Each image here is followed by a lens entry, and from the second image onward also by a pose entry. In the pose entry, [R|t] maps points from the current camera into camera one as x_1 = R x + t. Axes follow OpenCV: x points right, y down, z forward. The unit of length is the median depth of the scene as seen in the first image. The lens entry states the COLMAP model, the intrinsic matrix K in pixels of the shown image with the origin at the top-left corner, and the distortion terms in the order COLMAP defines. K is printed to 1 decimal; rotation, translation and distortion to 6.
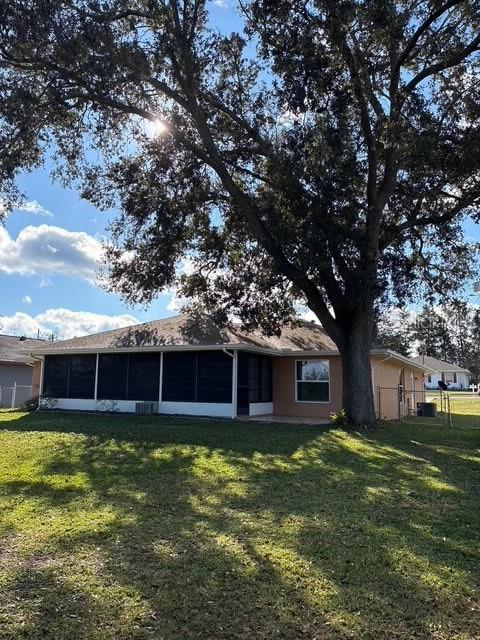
lens RADIAL K [[481.0, 0, 240.7], [0, 481.0, 324.0], [0, 0, 1]] dist [0.040522, -0.038961]
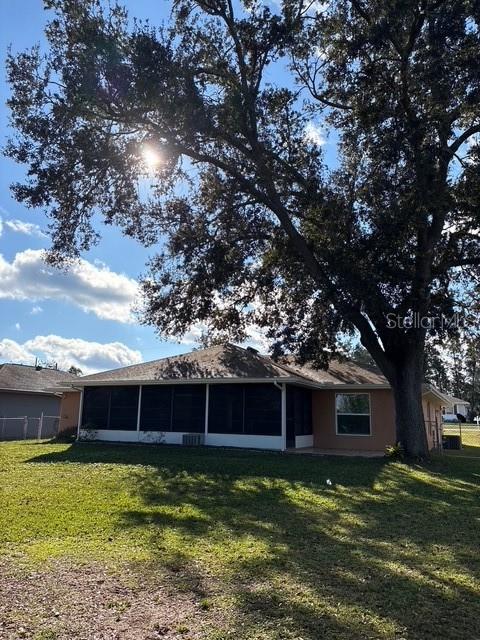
lens RADIAL K [[481.0, 0, 242.6], [0, 481.0, 321.4], [0, 0, 1]] dist [0.040522, -0.038961]
pose [[0.999492, 0.011836, 0.029592, -0.123376], [-0.009880, 0.997811, -0.065387, -0.009377], [-0.030301, 0.065061, 0.997421, -0.035548]]
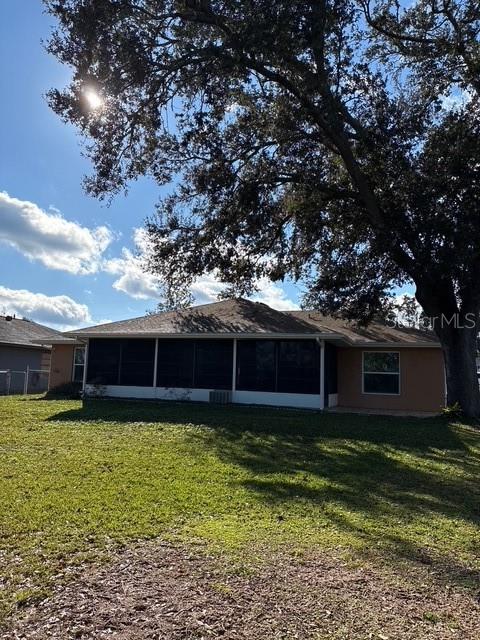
lens RADIAL K [[481.0, 0, 238.4], [0, 481.0, 324.3], [0, 0, 1]] dist [0.040522, -0.038961]
pose [[0.989891, 0.034827, 0.137489, -0.294129], [-0.038714, 0.998920, 0.025702, 0.004193], [-0.136445, -0.030765, 0.990170, 0.055354]]
